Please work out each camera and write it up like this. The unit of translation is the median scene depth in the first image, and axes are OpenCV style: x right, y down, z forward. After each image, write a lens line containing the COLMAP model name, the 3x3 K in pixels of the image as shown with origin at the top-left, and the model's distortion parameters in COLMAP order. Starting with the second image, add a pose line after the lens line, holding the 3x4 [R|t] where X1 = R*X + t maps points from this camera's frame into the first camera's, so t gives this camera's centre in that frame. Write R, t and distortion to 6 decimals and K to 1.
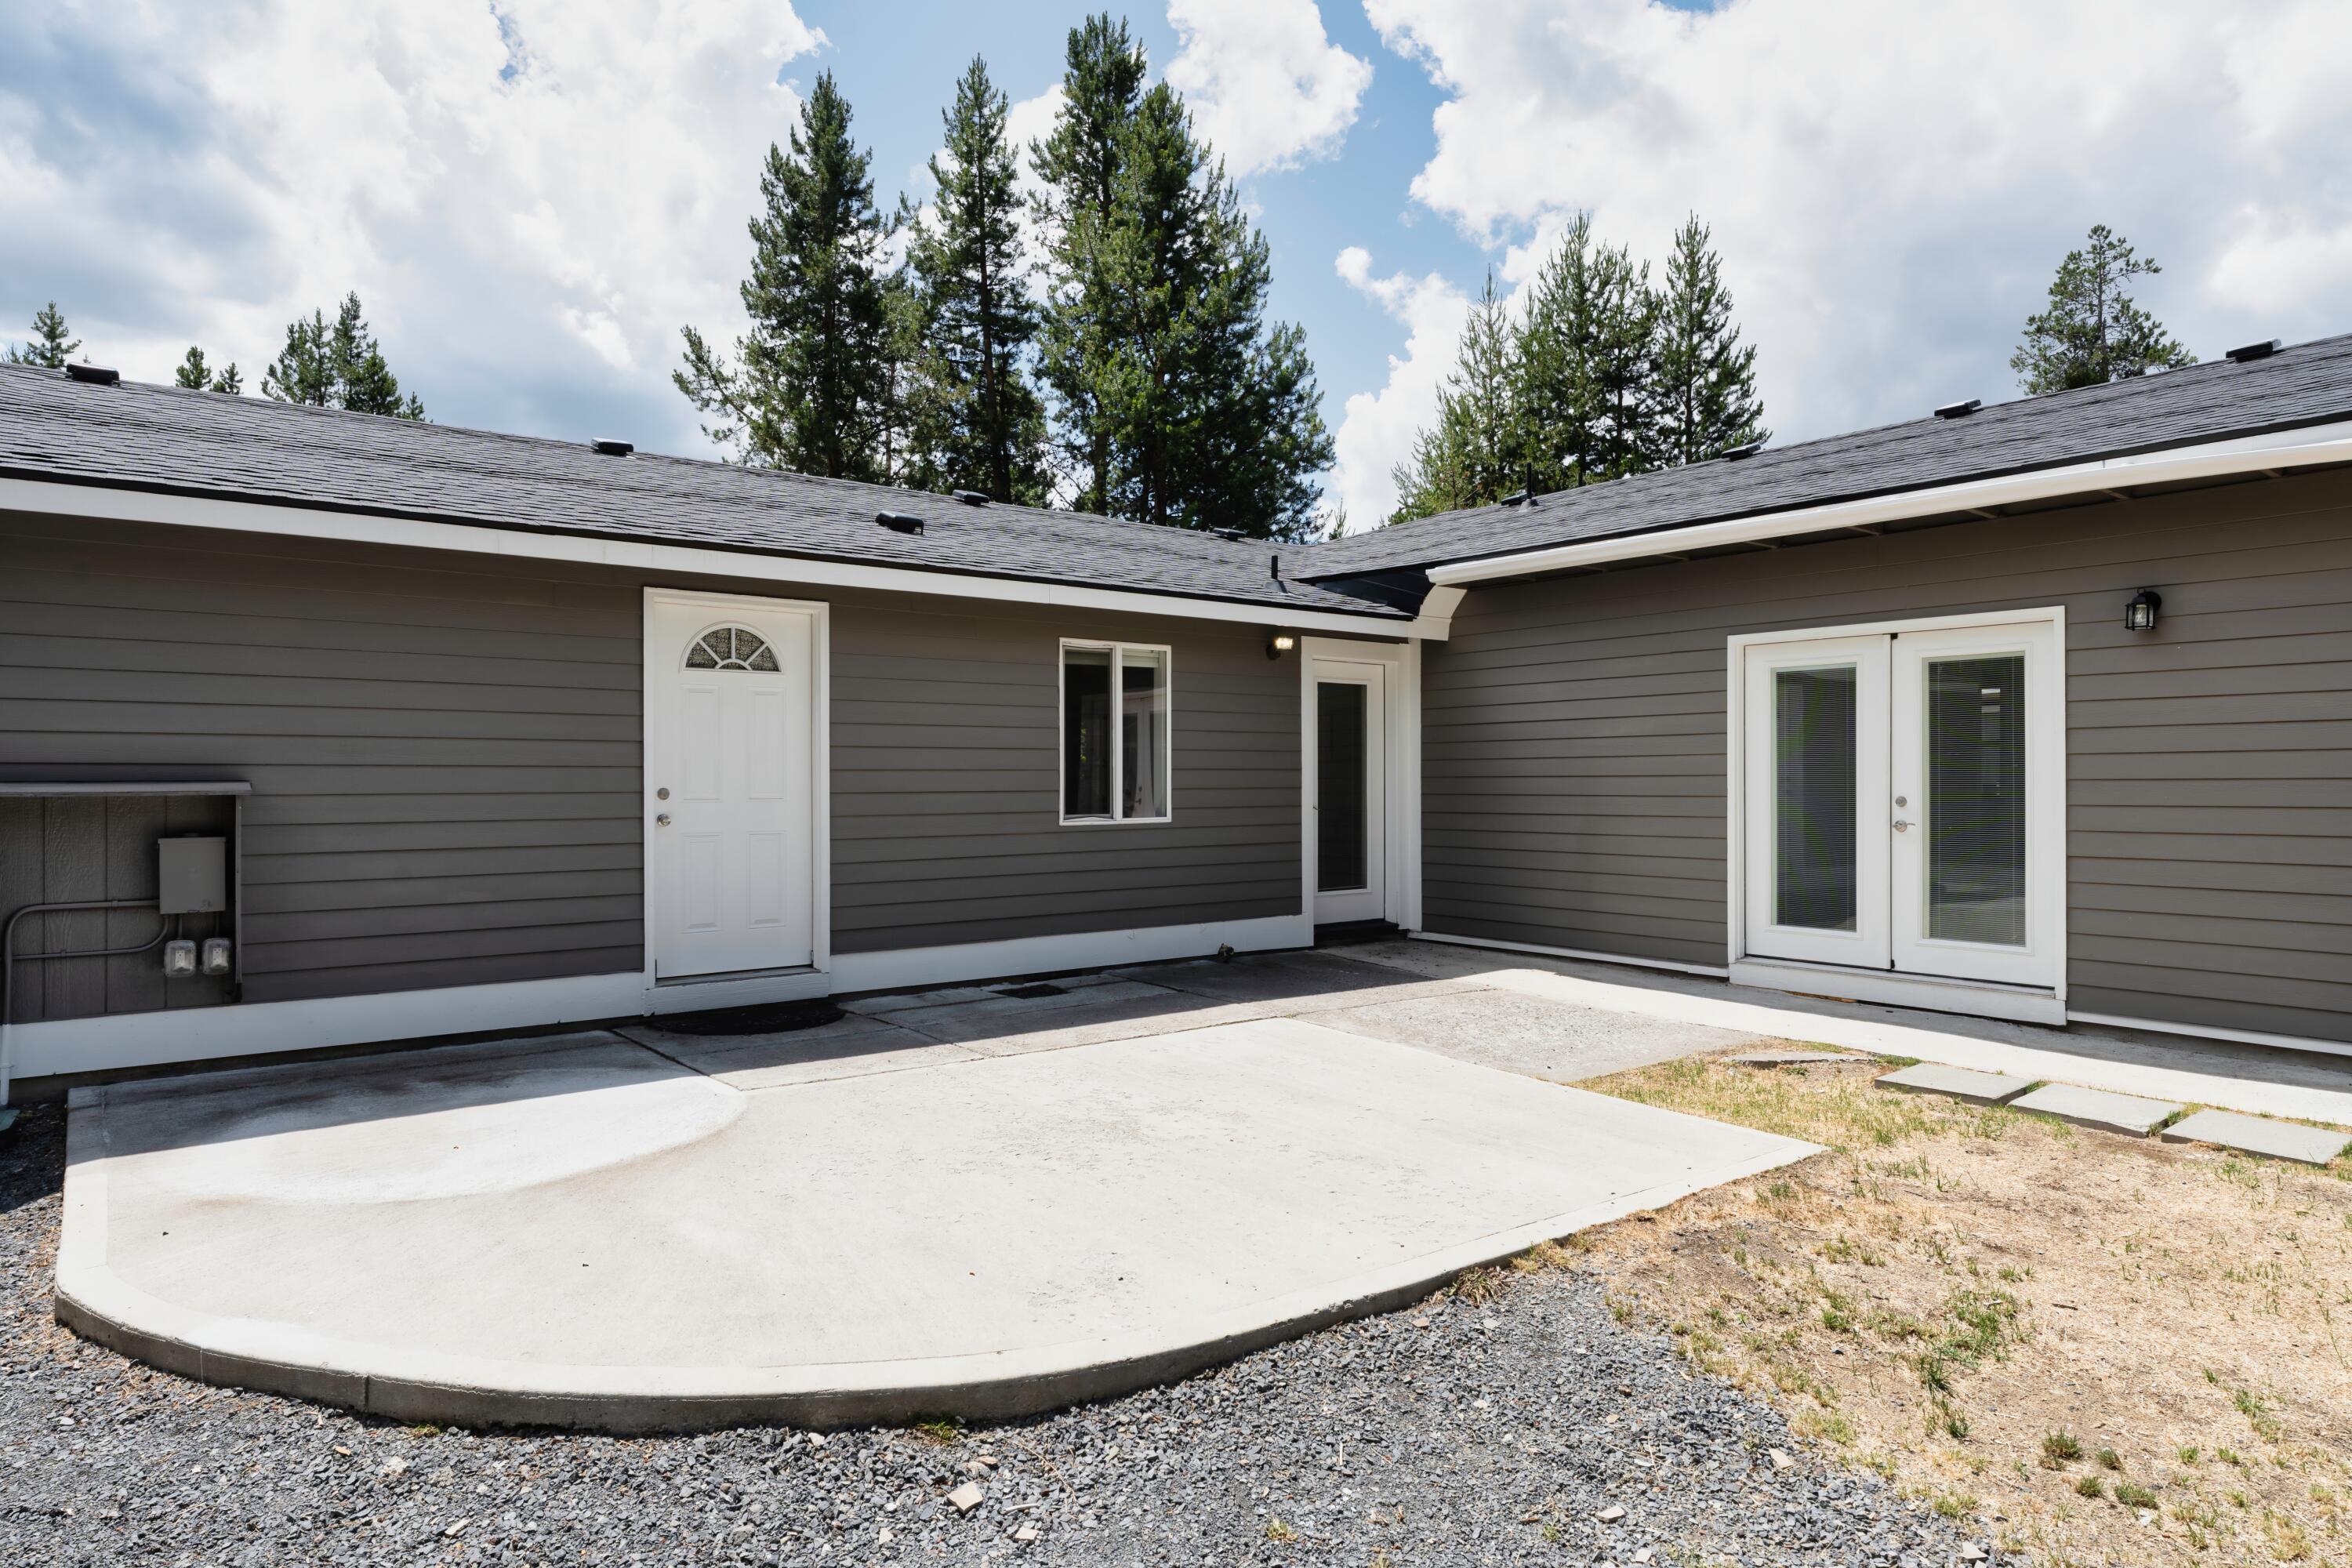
lens RADIAL K [[1401.6, 0, 1172.7], [0, 1401.6, 773.4], [0, 0, 1]] dist [0.016997, 0.000035]
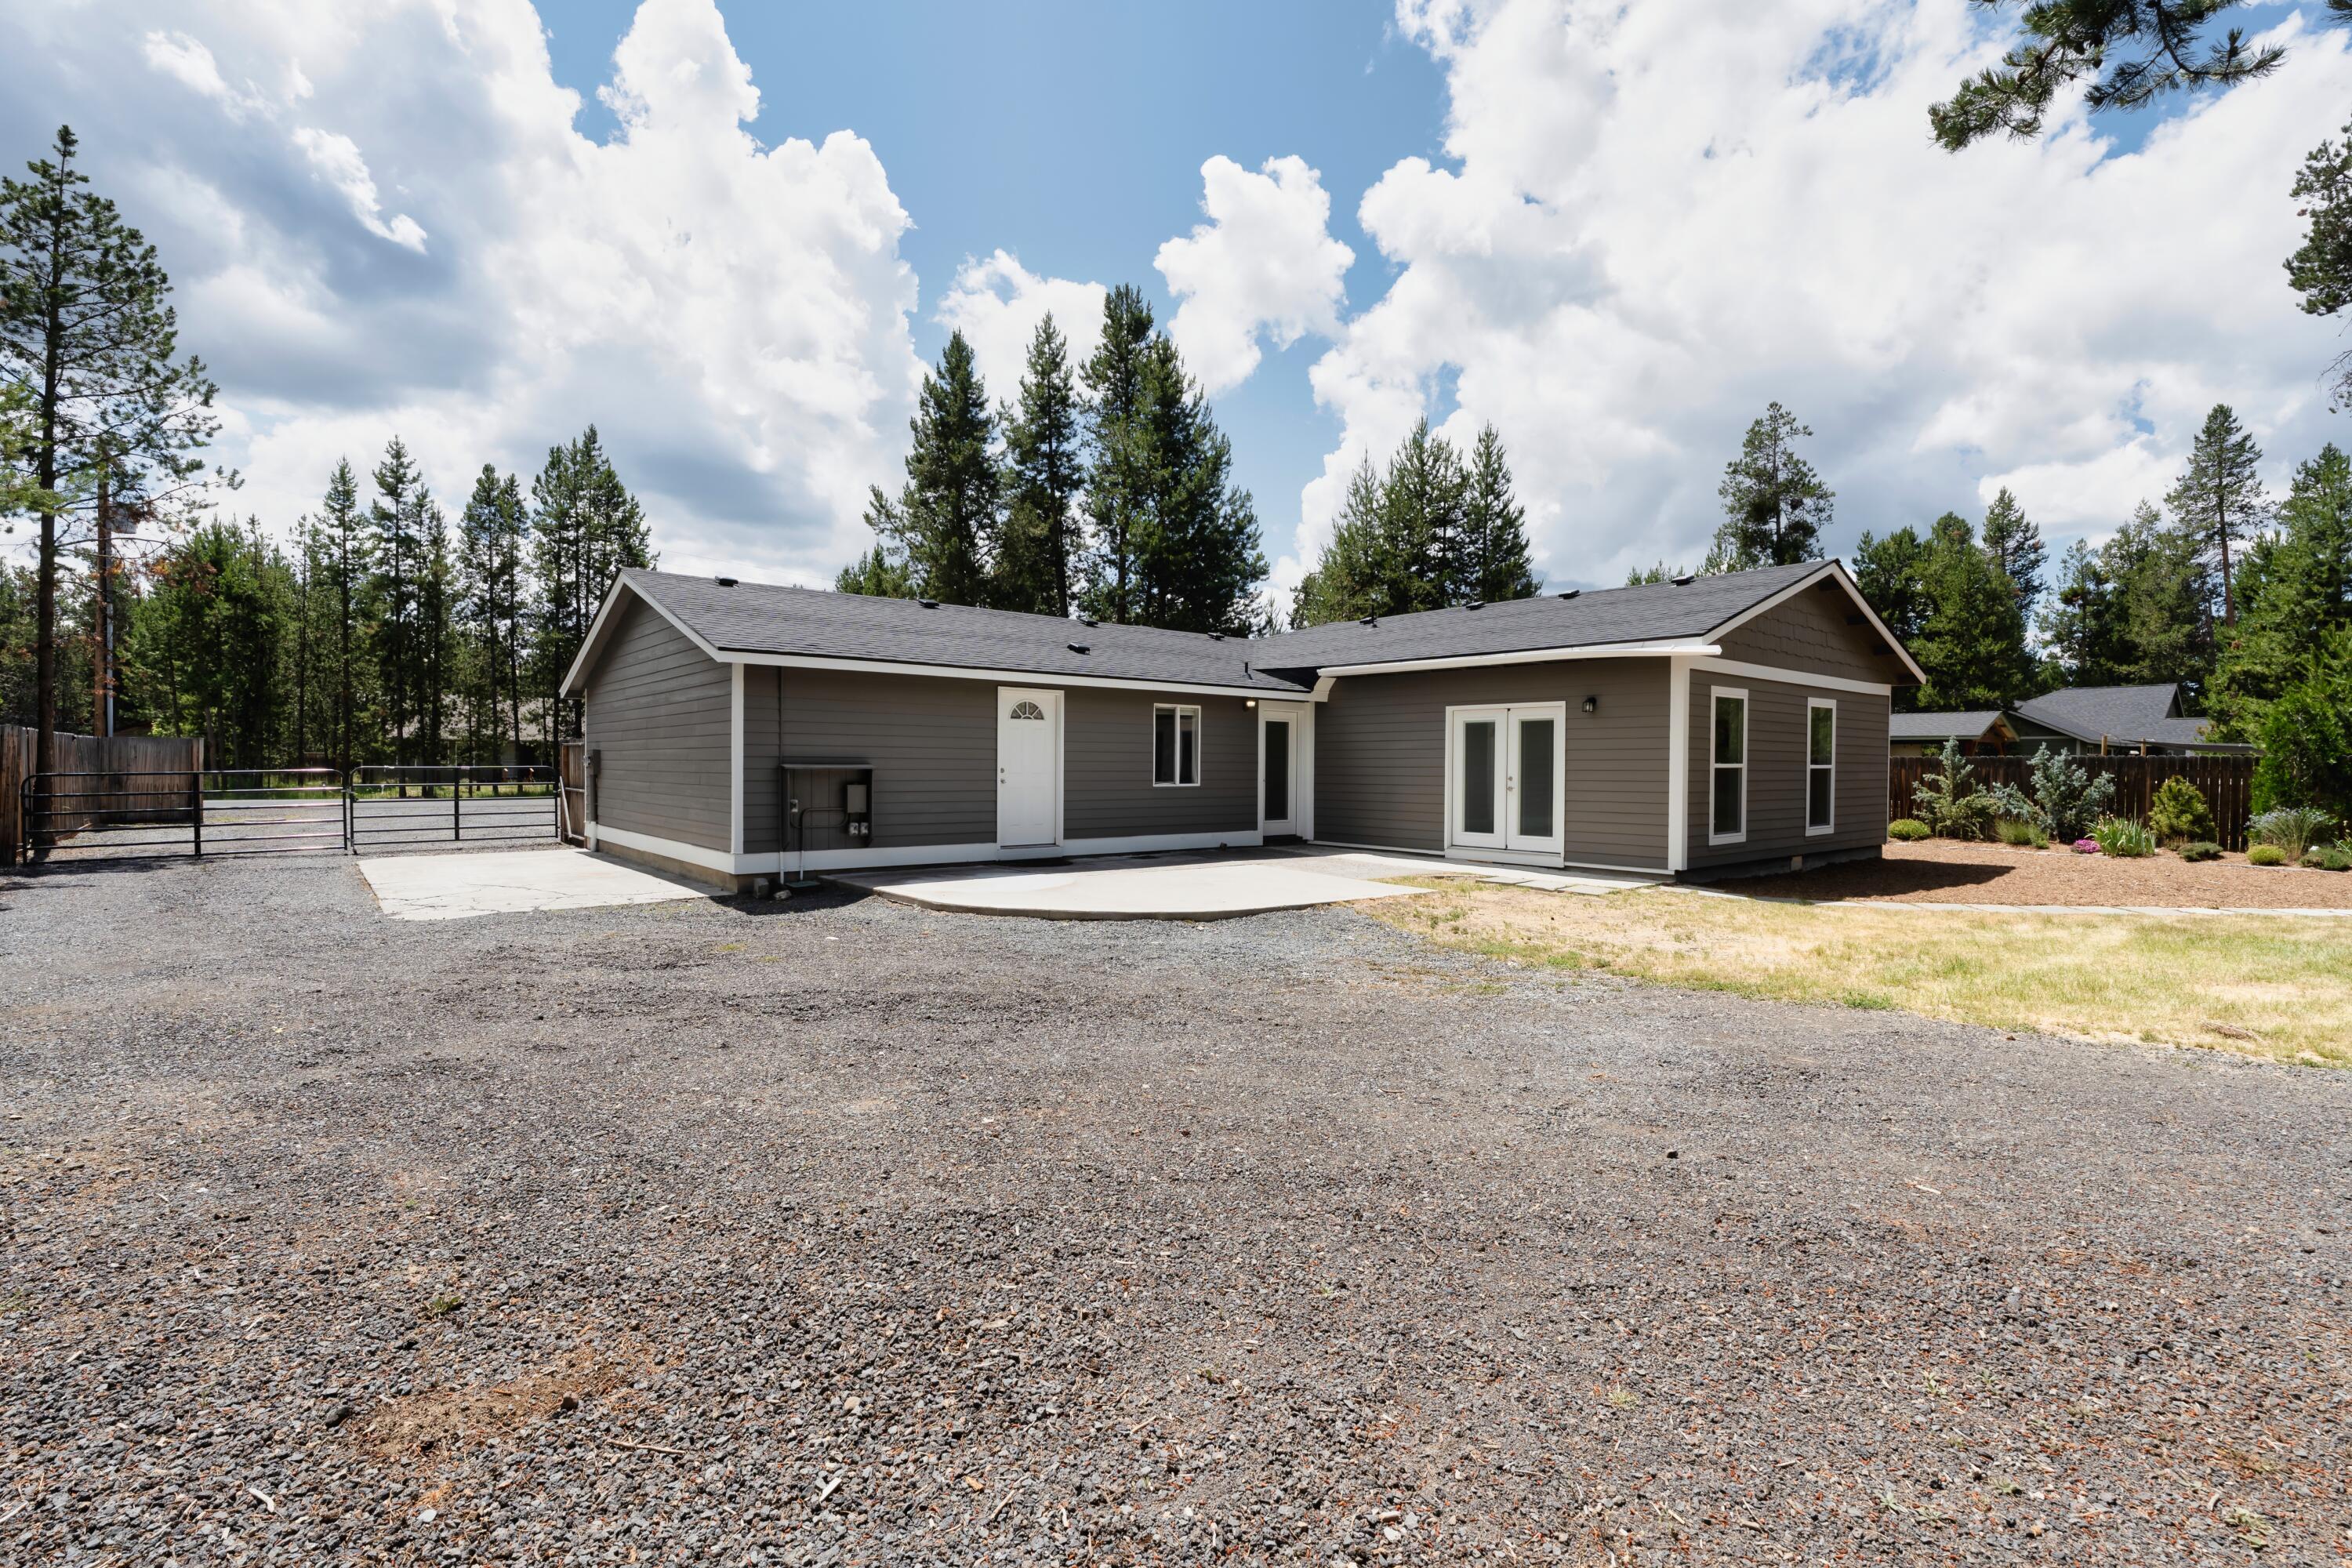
lens RADIAL K [[1066.1, 0, 1176.8], [0, 1066.1, 782.2], [0, 0, 1]] dist [0.004262, 0.000467]
pose [[0.999265, 0.008642, 0.037347, -0.036571], [-0.009372, 0.999768, 0.019401, -0.001181], [-0.037171, -0.019736, 0.999114, -0.245361]]
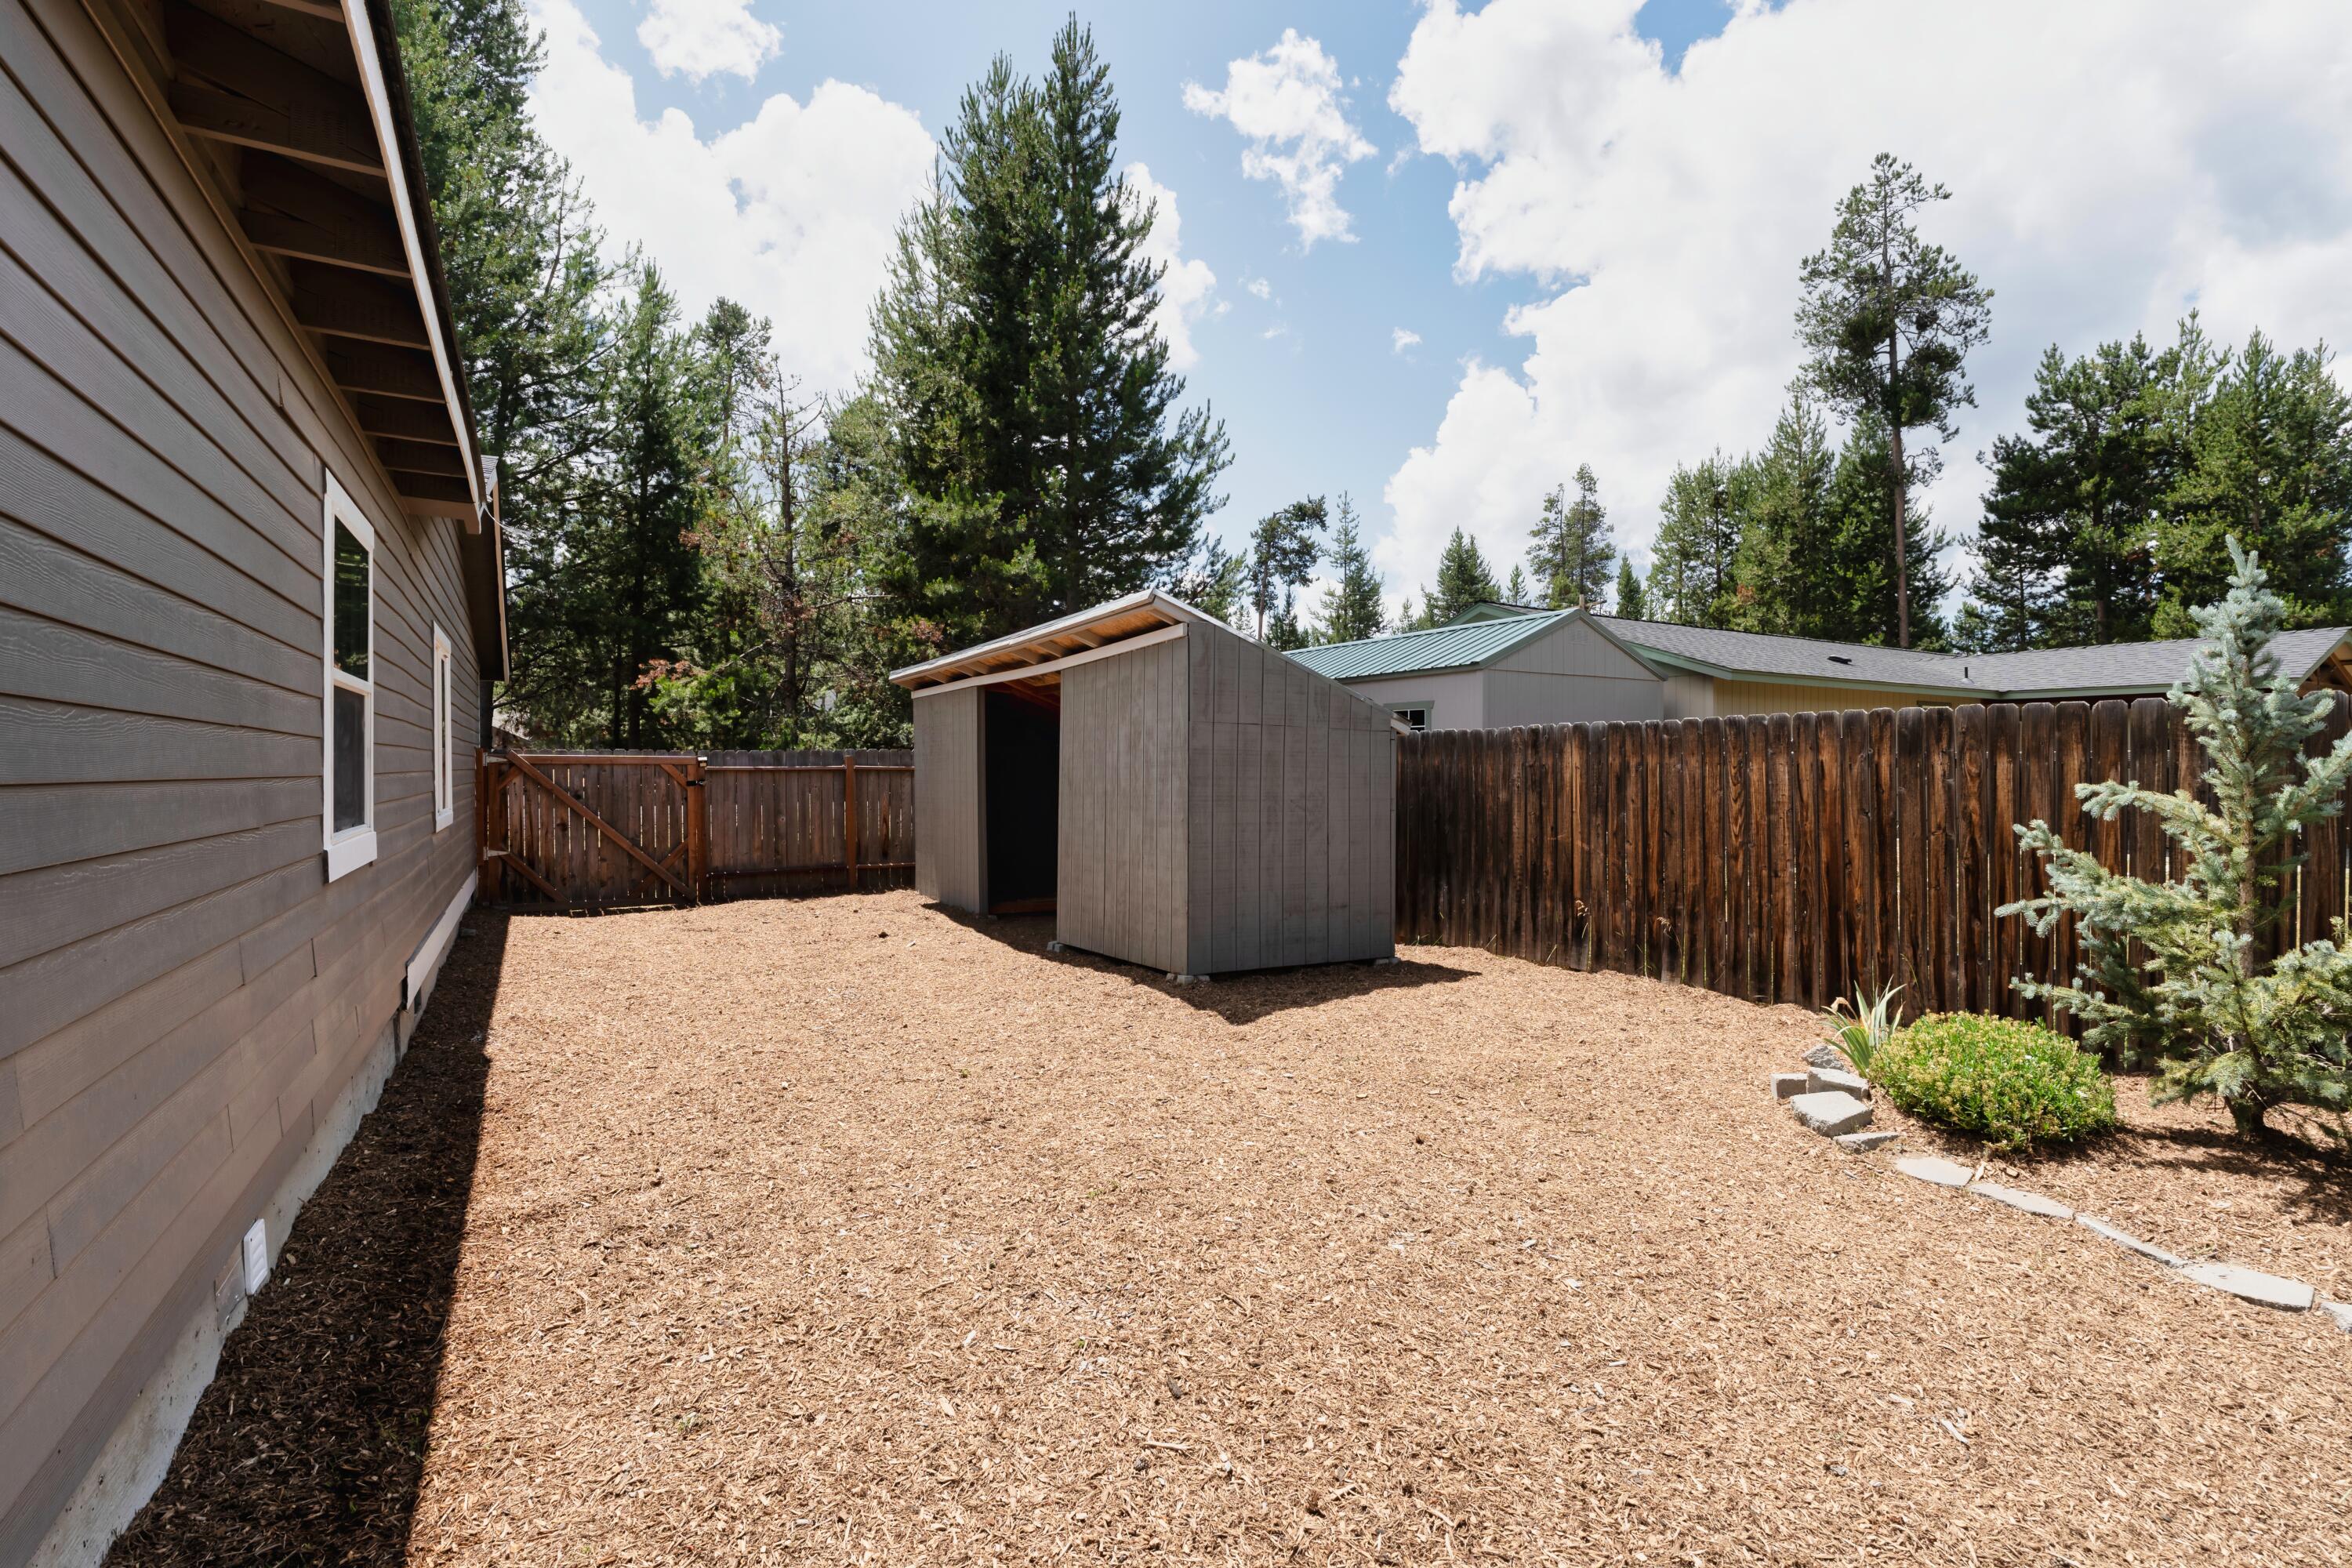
lens RADIAL K [[1066.1, 0, 1172.7], [0, 1066.1, 777.7], [0, 0, 1]] dist [0.004262, 0.000467]
pose [[0.993905, -0.004347, -0.110156, 0.583250], [0.006268, 0.999834, 0.017097, -0.001078], [0.110063, -0.017683, 0.993767, 0.550566]]
